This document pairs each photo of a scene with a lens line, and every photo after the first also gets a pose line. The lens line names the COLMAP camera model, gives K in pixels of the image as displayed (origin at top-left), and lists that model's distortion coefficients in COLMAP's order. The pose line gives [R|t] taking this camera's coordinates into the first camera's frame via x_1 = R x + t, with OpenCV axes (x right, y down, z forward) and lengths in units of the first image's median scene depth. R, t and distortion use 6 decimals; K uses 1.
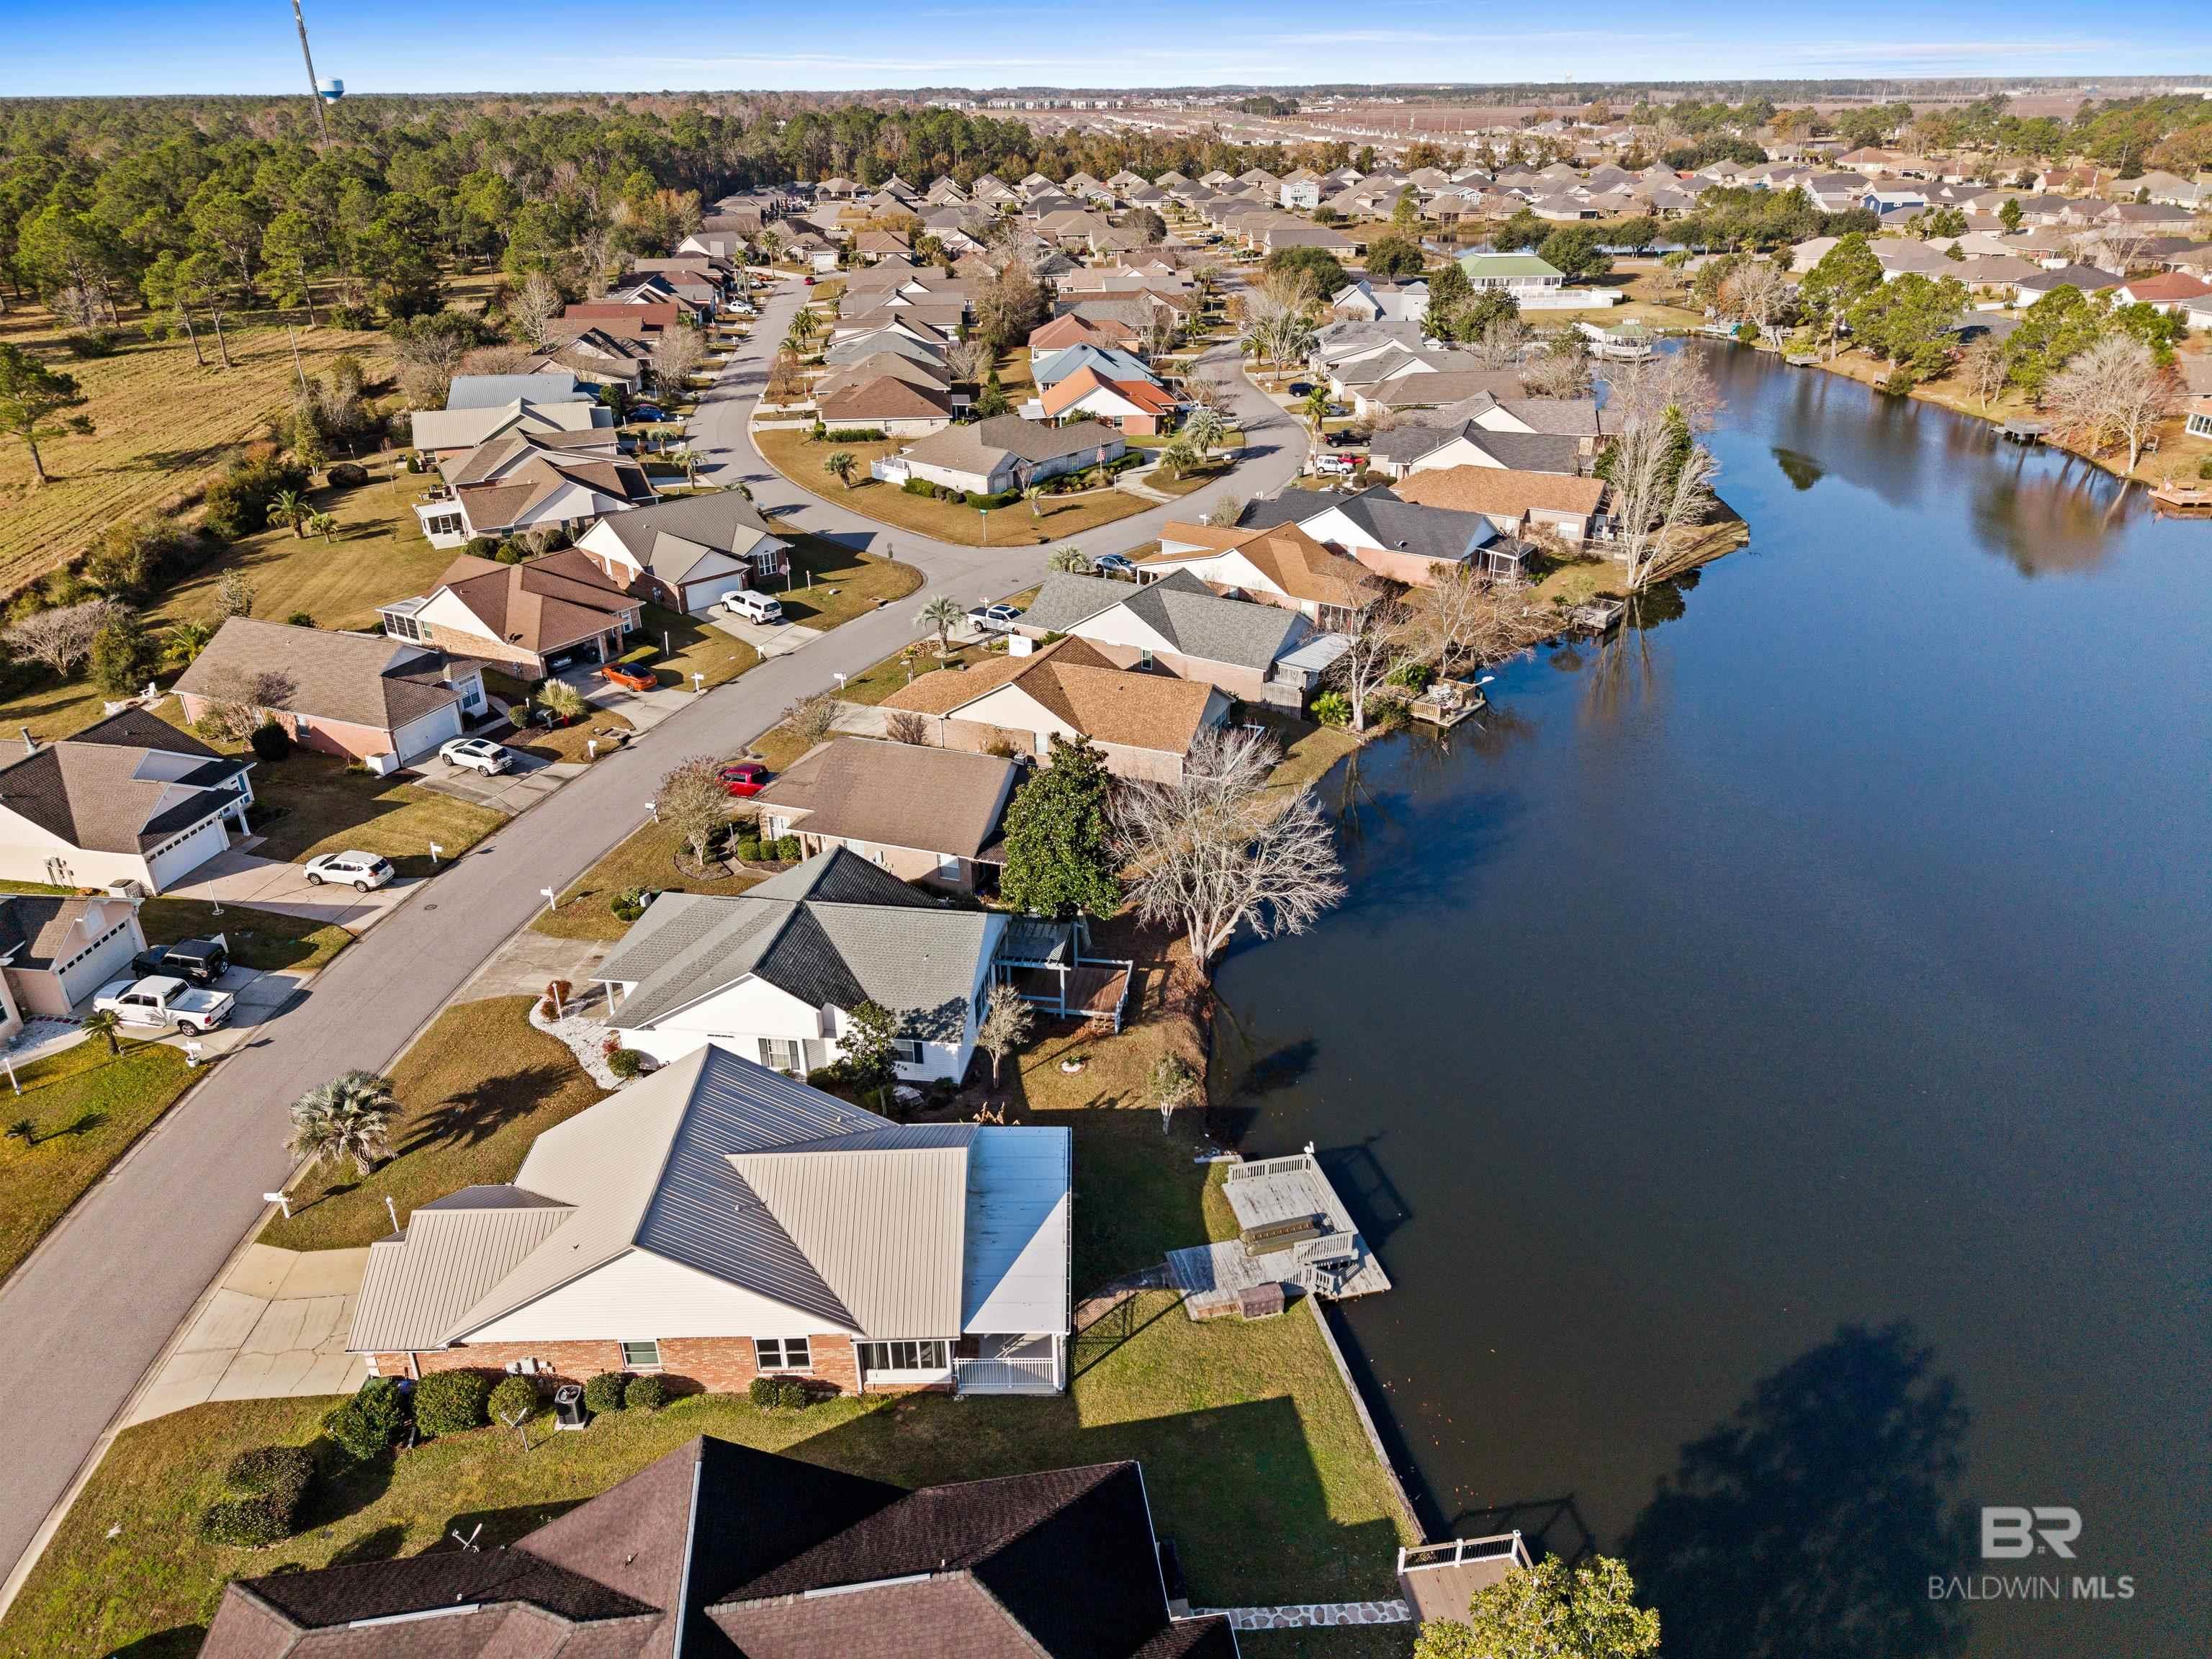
lens RADIAL K [[1541.5, 0, 1086.8], [0, 1541.5, 828.2], [0, 0, 1]] dist [0.018429, -0.013240]
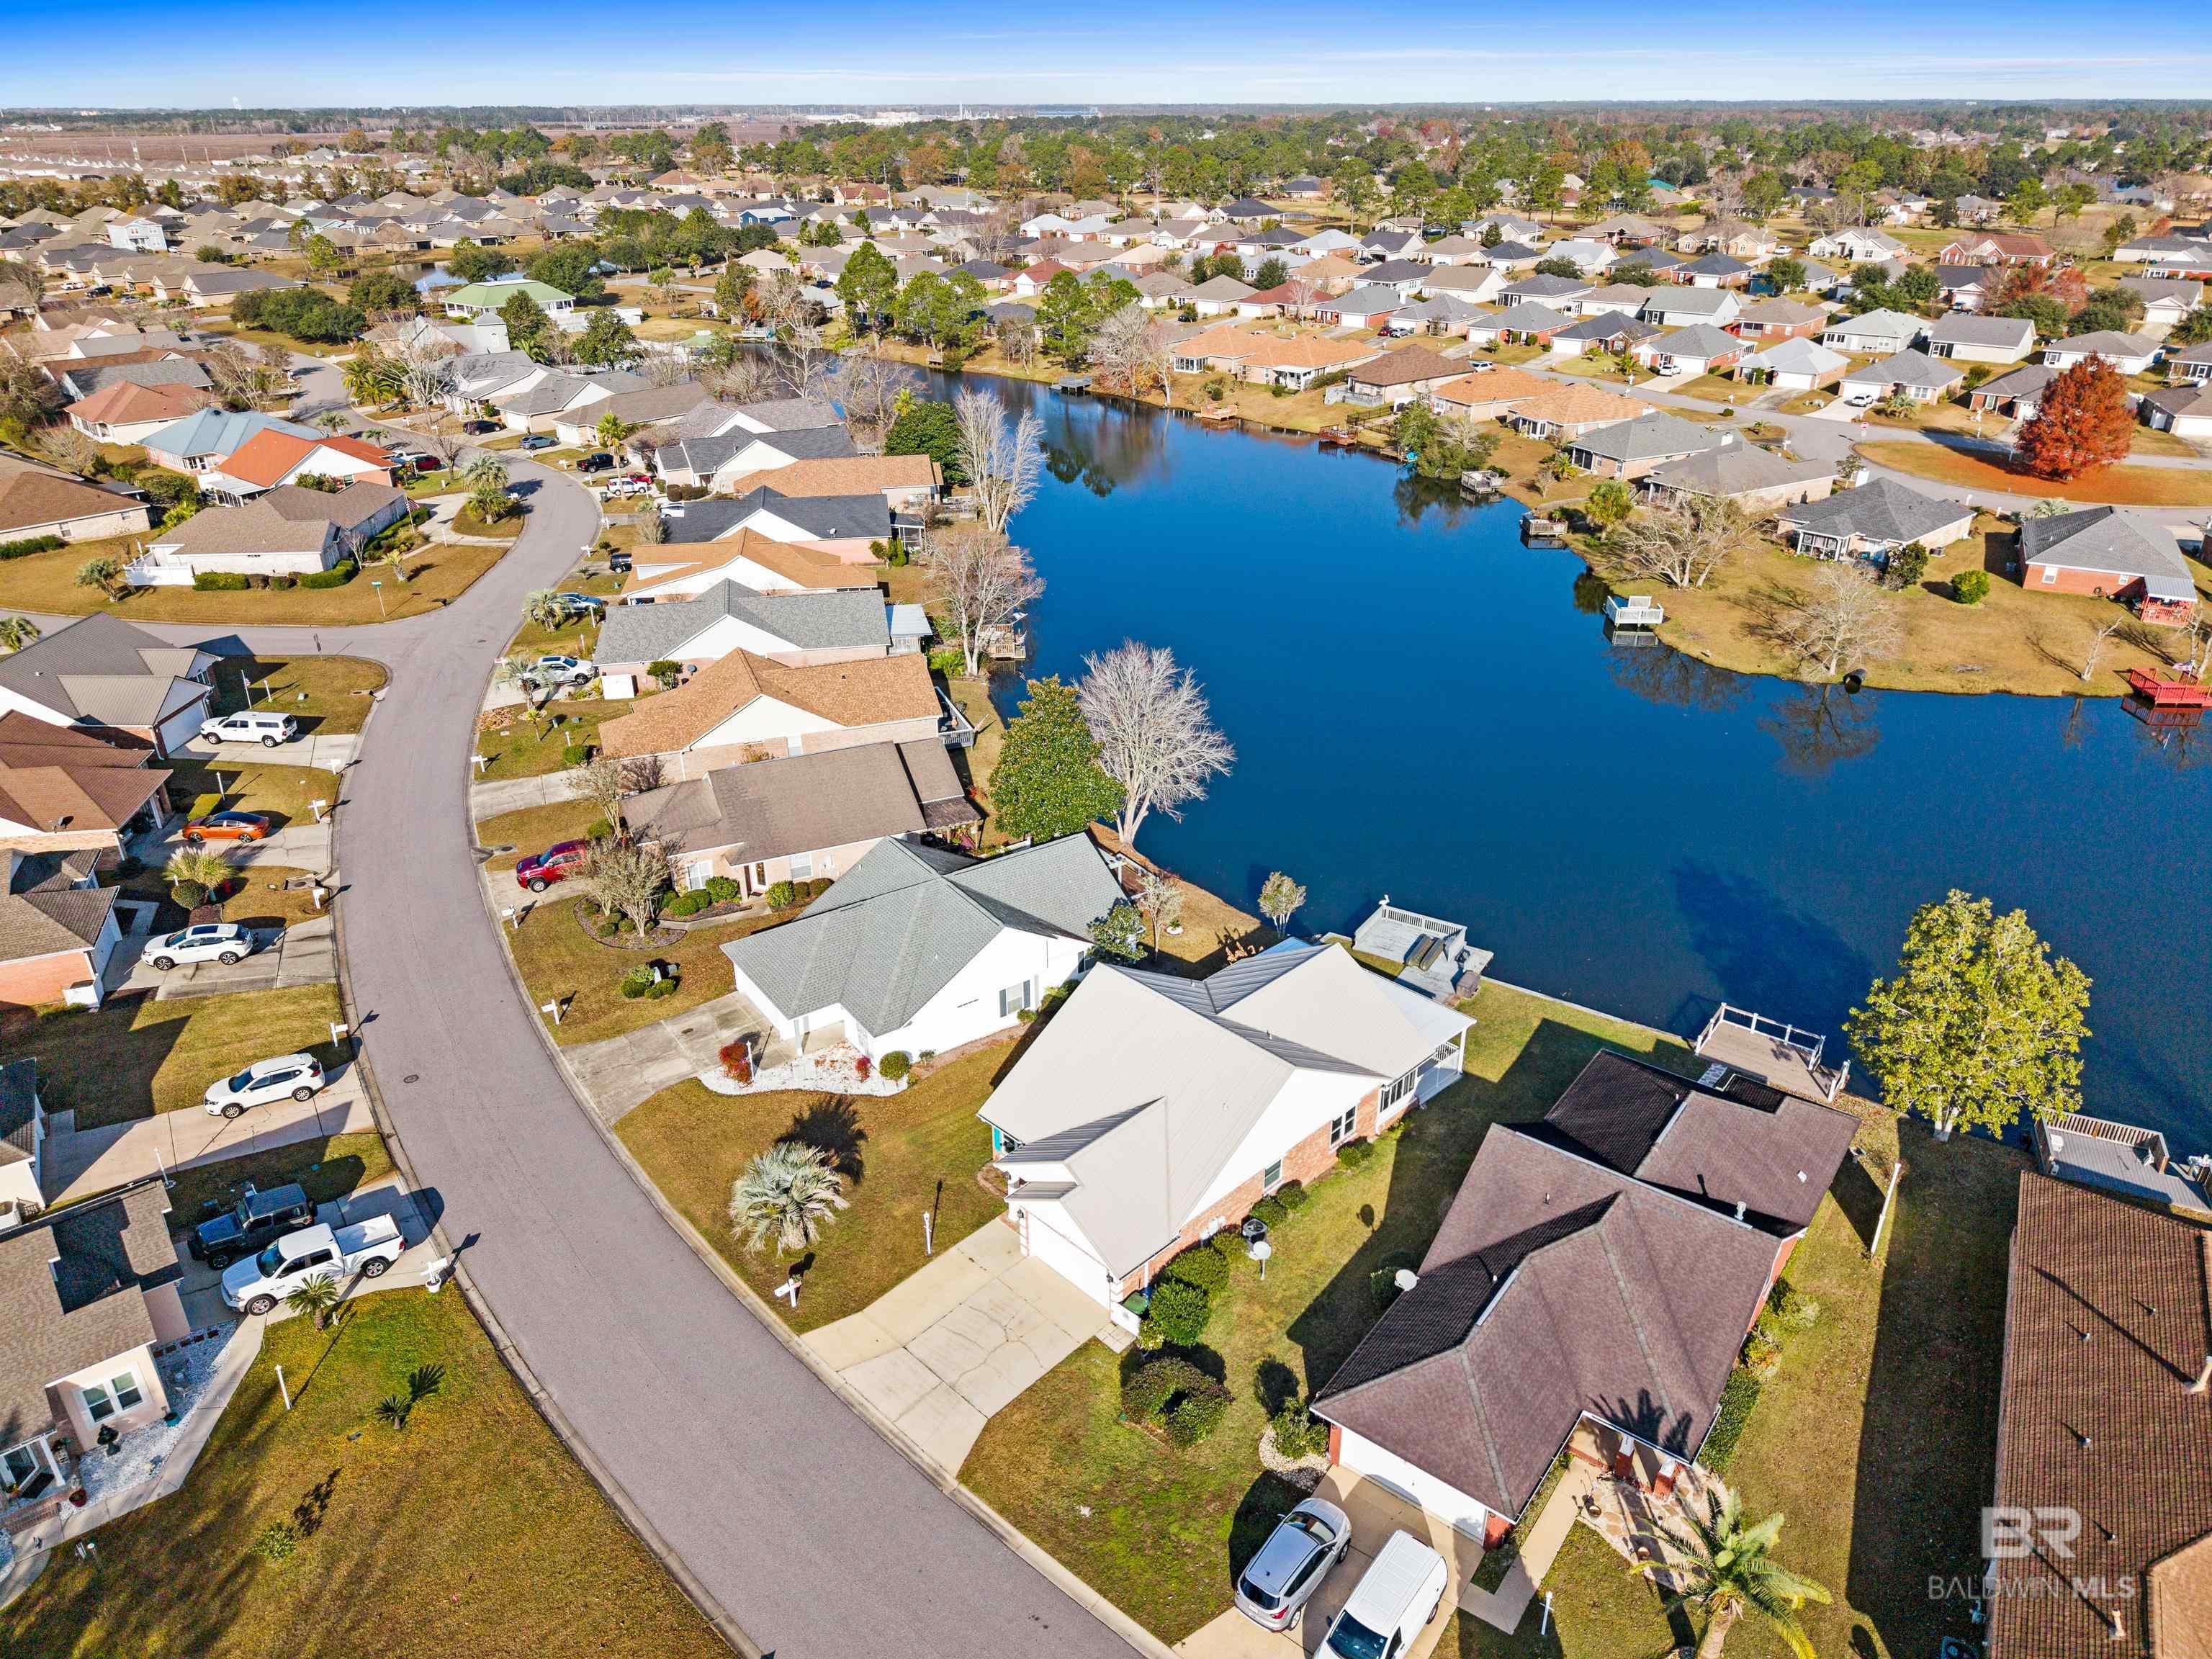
lens RADIAL K [[1541.5, 0, 1086.8], [0, 1541.5, 828.2], [0, 0, 1]] dist [0.018429, -0.013240]
pose [[0.709763, -0.296856, 0.638837, -0.457231], [0.305013, 0.946960, 0.101158, -0.036903], [-0.634983, 0.123055, 0.762663, 0.053872]]
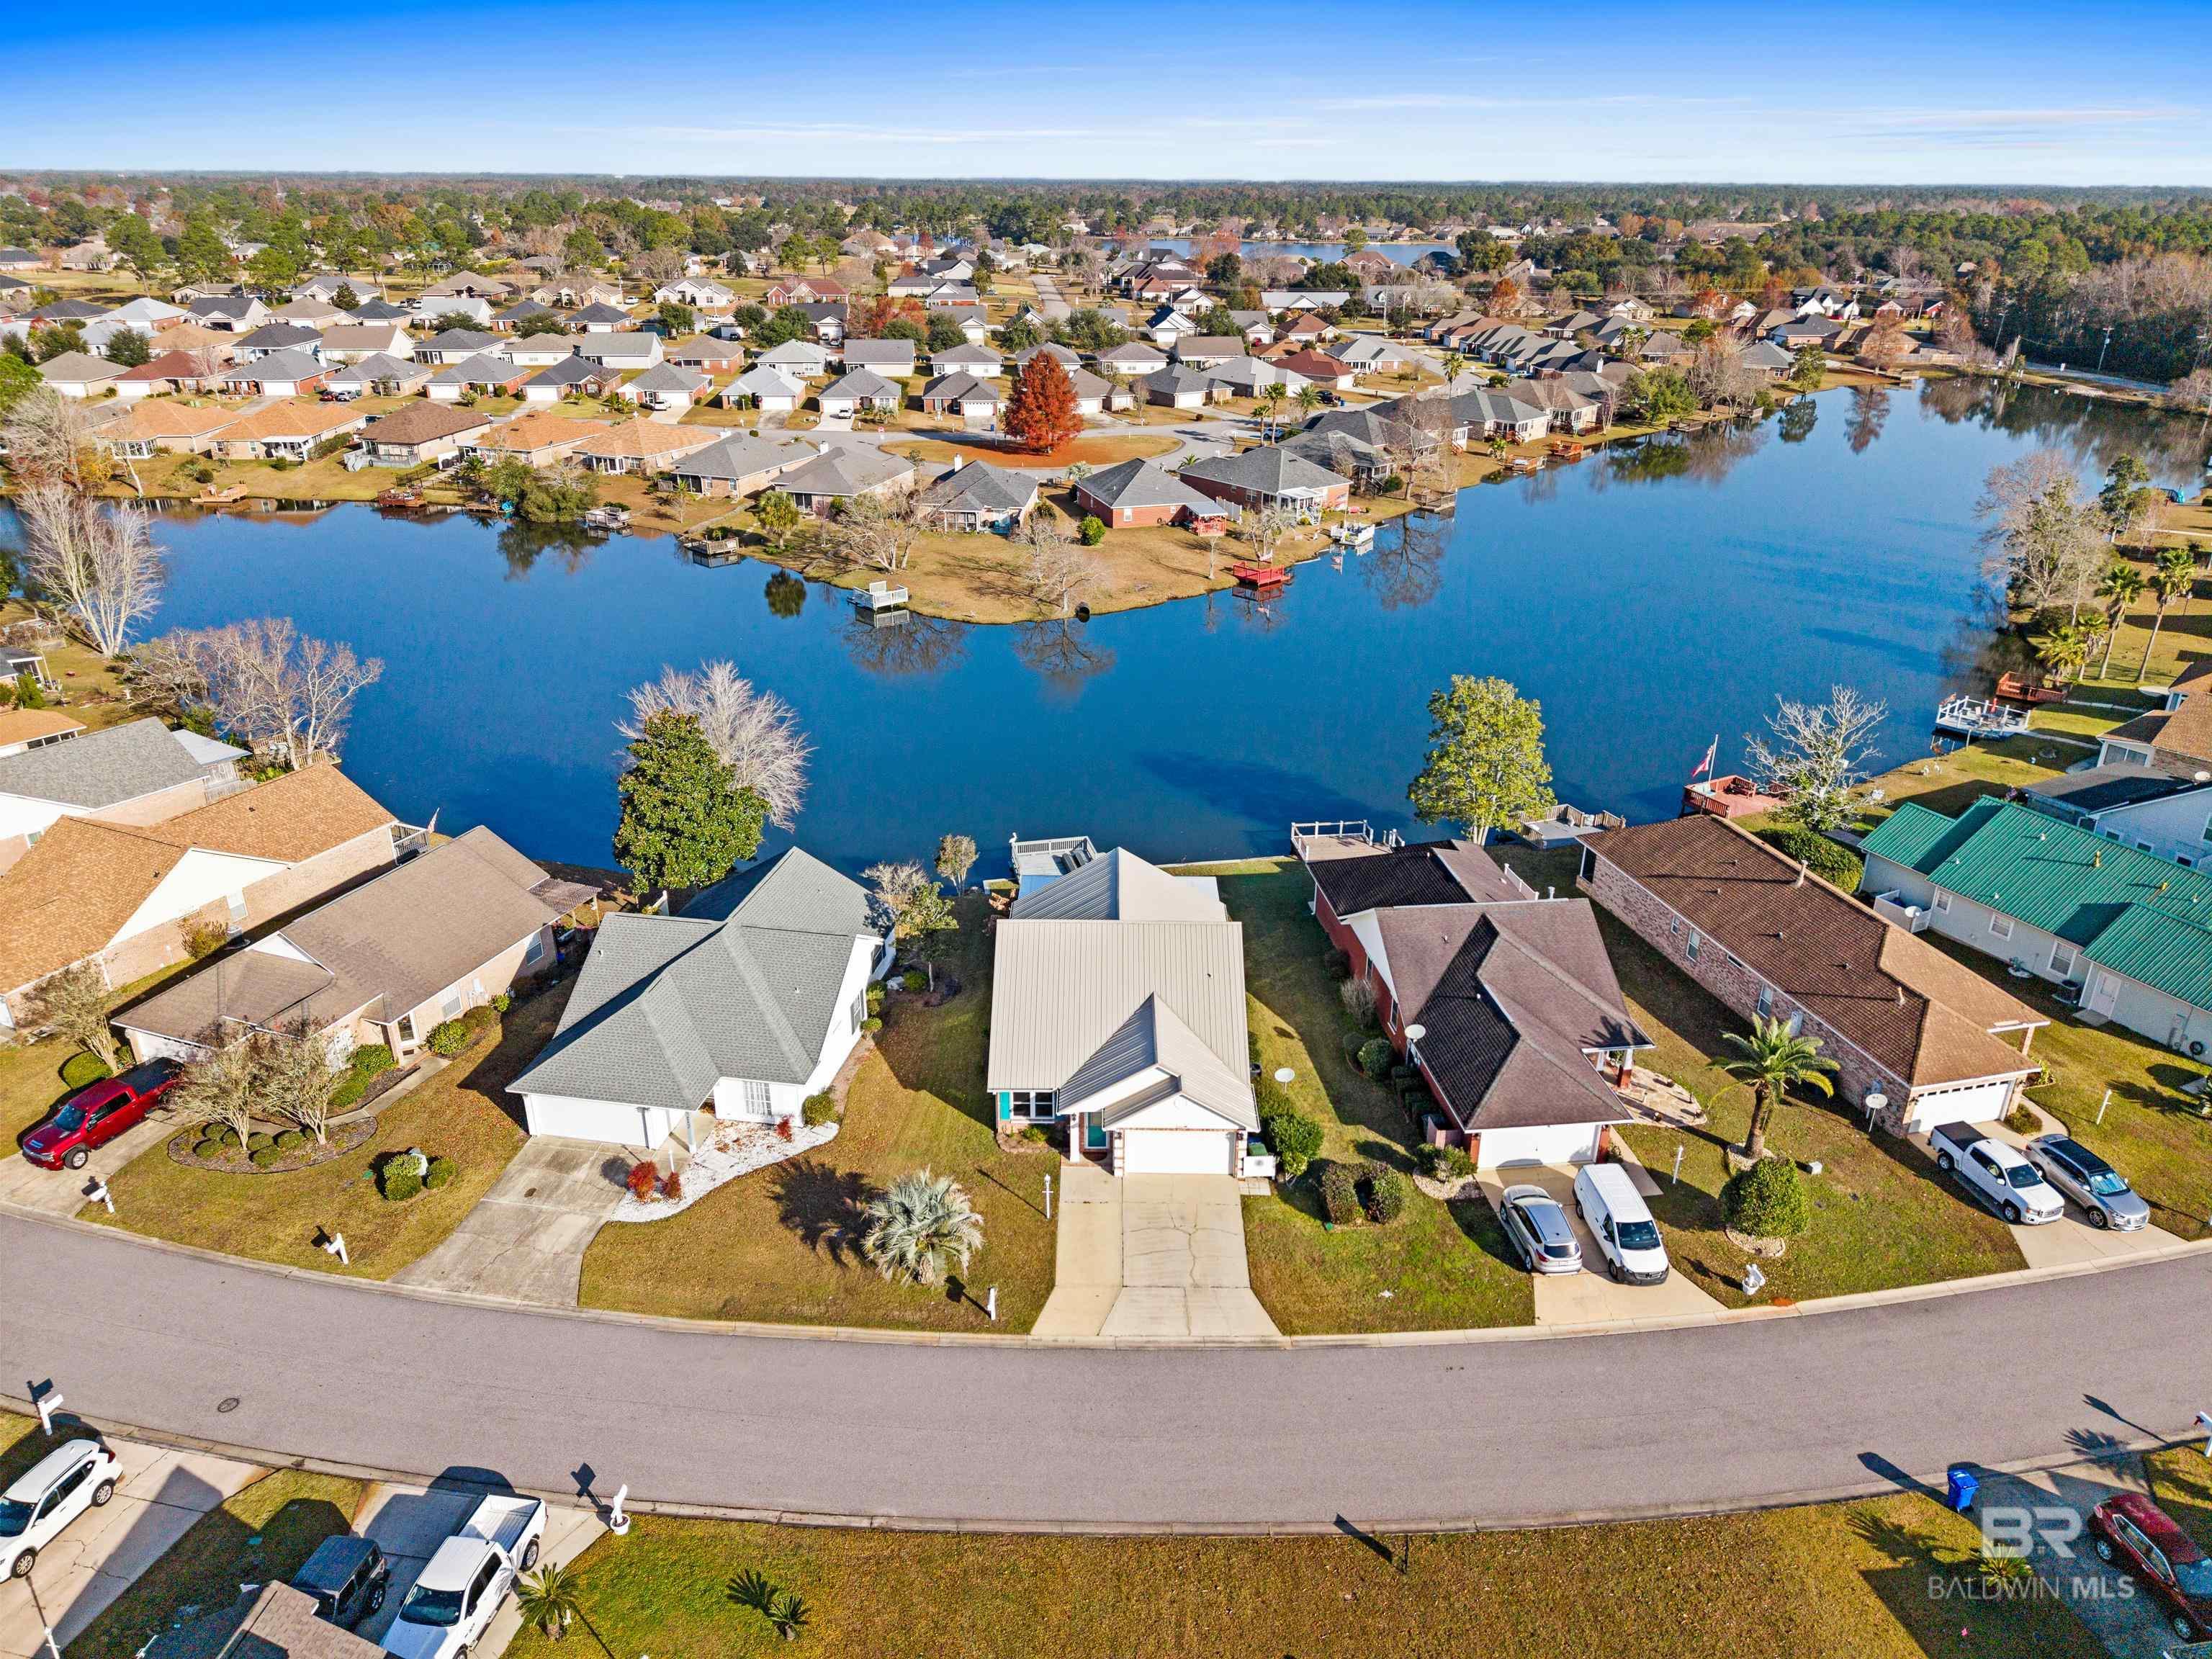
lens RADIAL K [[1520.3, 0, 1106.0], [0, 1520.3, 829.5], [0, 0, 1]] dist [0.030267, -0.032445]
pose [[-0.009067, -0.386699, 0.922161, -0.624132], [0.427006, 0.832393, 0.353254, -0.144579], [-0.904203, 0.396971, 0.157575, 0.332335]]
